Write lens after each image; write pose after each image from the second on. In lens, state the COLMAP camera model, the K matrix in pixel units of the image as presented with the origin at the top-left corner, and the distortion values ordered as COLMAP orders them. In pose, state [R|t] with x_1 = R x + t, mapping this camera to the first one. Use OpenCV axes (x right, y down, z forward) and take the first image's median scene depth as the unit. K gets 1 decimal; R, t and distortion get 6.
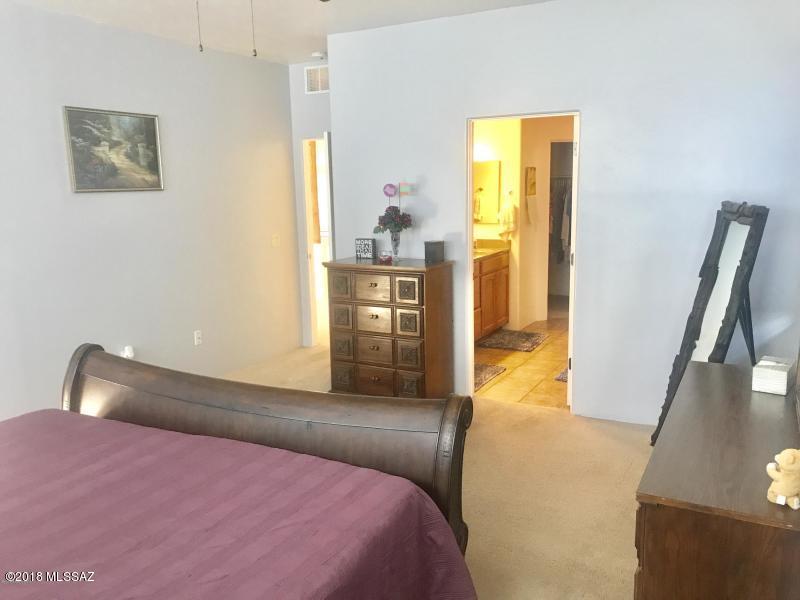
lens RADIAL K [[660.8, 0, 400.0], [0, 660.8, 300.0], [0, 0, 1]] dist [0.001150, 0.002383]
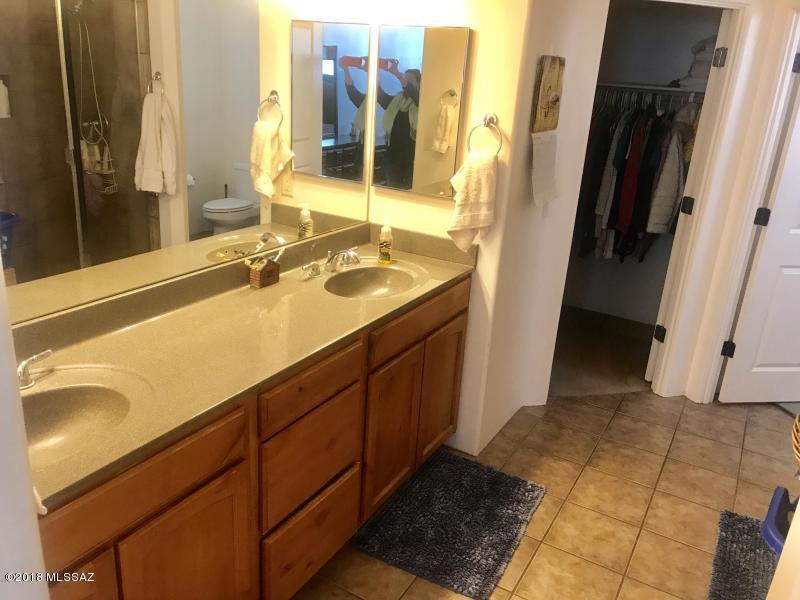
lens RADIAL K [[660.8, 0, 400.0], [0, 660.8, 300.0], [0, 0, 1]] dist [0.001150, 0.002383]
pose [[0.996225, 0.086106, 0.011063, 0.119479], [-0.086745, 0.982270, 0.166194, -0.120010], [0.003443, -0.166527, 0.986031, 0.607815]]
